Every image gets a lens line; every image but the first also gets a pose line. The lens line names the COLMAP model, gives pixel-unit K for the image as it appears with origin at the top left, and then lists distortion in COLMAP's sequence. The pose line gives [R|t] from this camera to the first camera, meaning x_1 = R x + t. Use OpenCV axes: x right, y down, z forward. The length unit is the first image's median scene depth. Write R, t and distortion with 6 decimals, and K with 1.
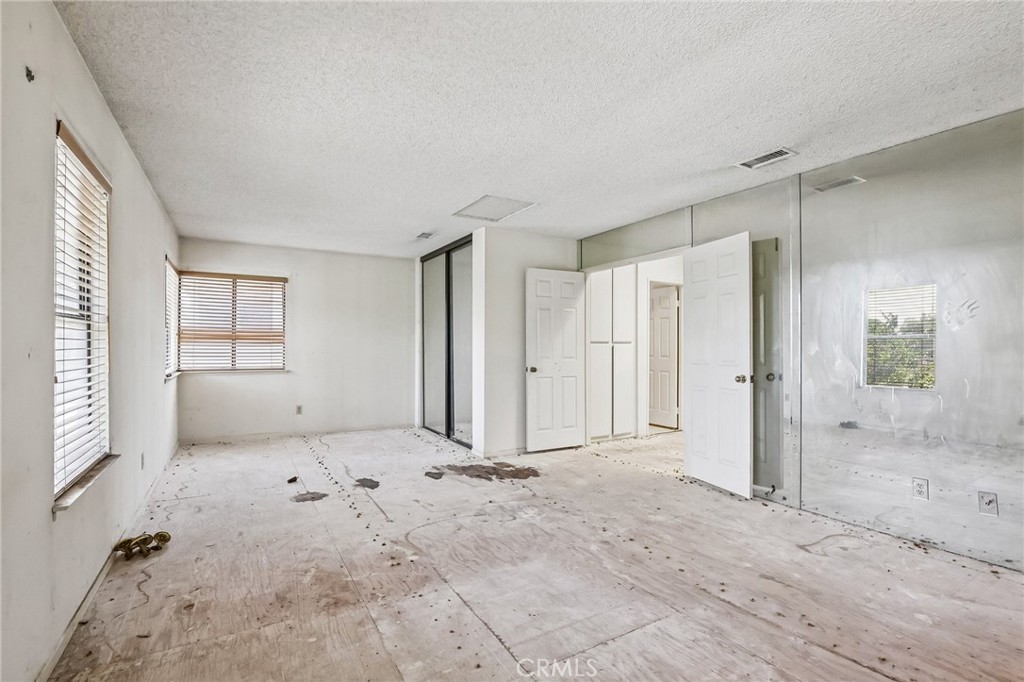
lens RADIAL K [[479.5, 0, 513.8], [0, 479.5, 342.8], [0, 0, 1]] dist [-0.029912, 0.002992]
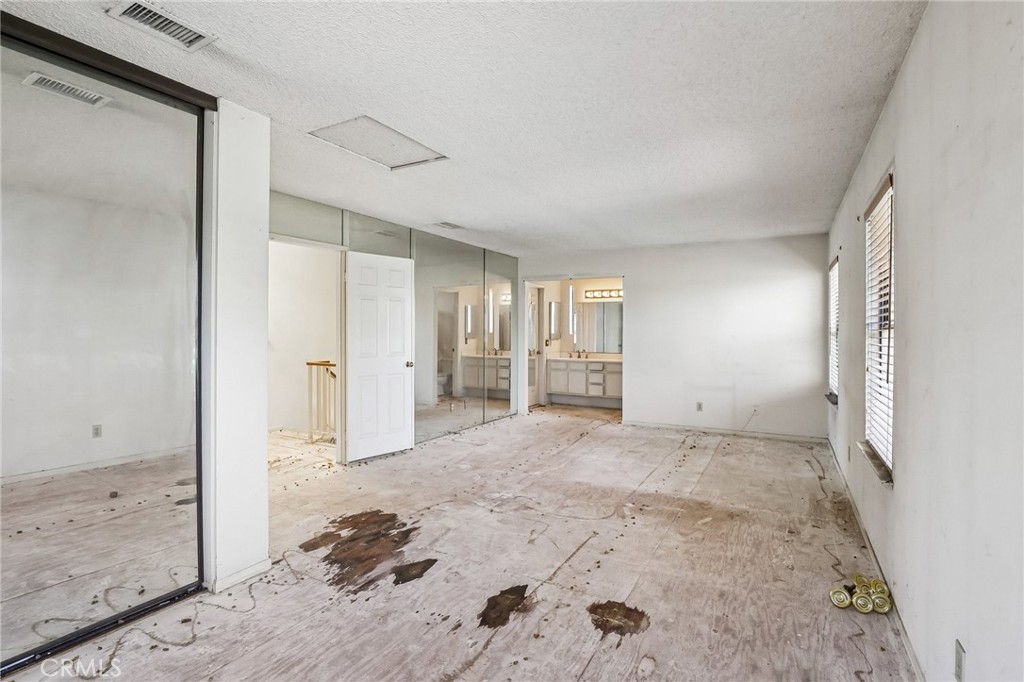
lens RADIAL K [[479.5, 0, 512.9], [0, 479.5, 337.2], [0, 0, 1]] dist [-0.029912, 0.002992]
pose [[-0.496702, -0.012979, 0.867824, -0.962893], [-0.008388, 0.999913, 0.010153, -0.022859], [-0.867881, -0.002236, -0.496767, 1.560745]]
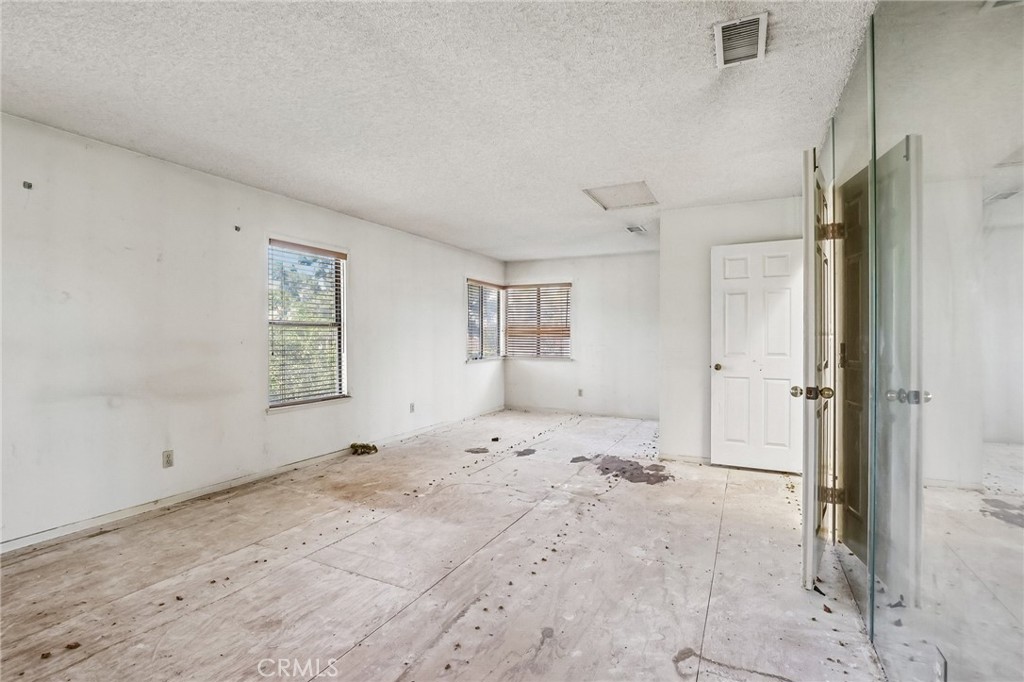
lens RADIAL K [[479.5, 0, 513.8], [0, 479.5, 341.2], [0, 0, 1]] dist [-0.029912, 0.002992]
pose [[0.547510, 0.003436, -0.836792, 0.855786], [0.006335, 0.999946, 0.008251, 0.002467], [0.836775, -0.009819, 0.547458, 0.385087]]
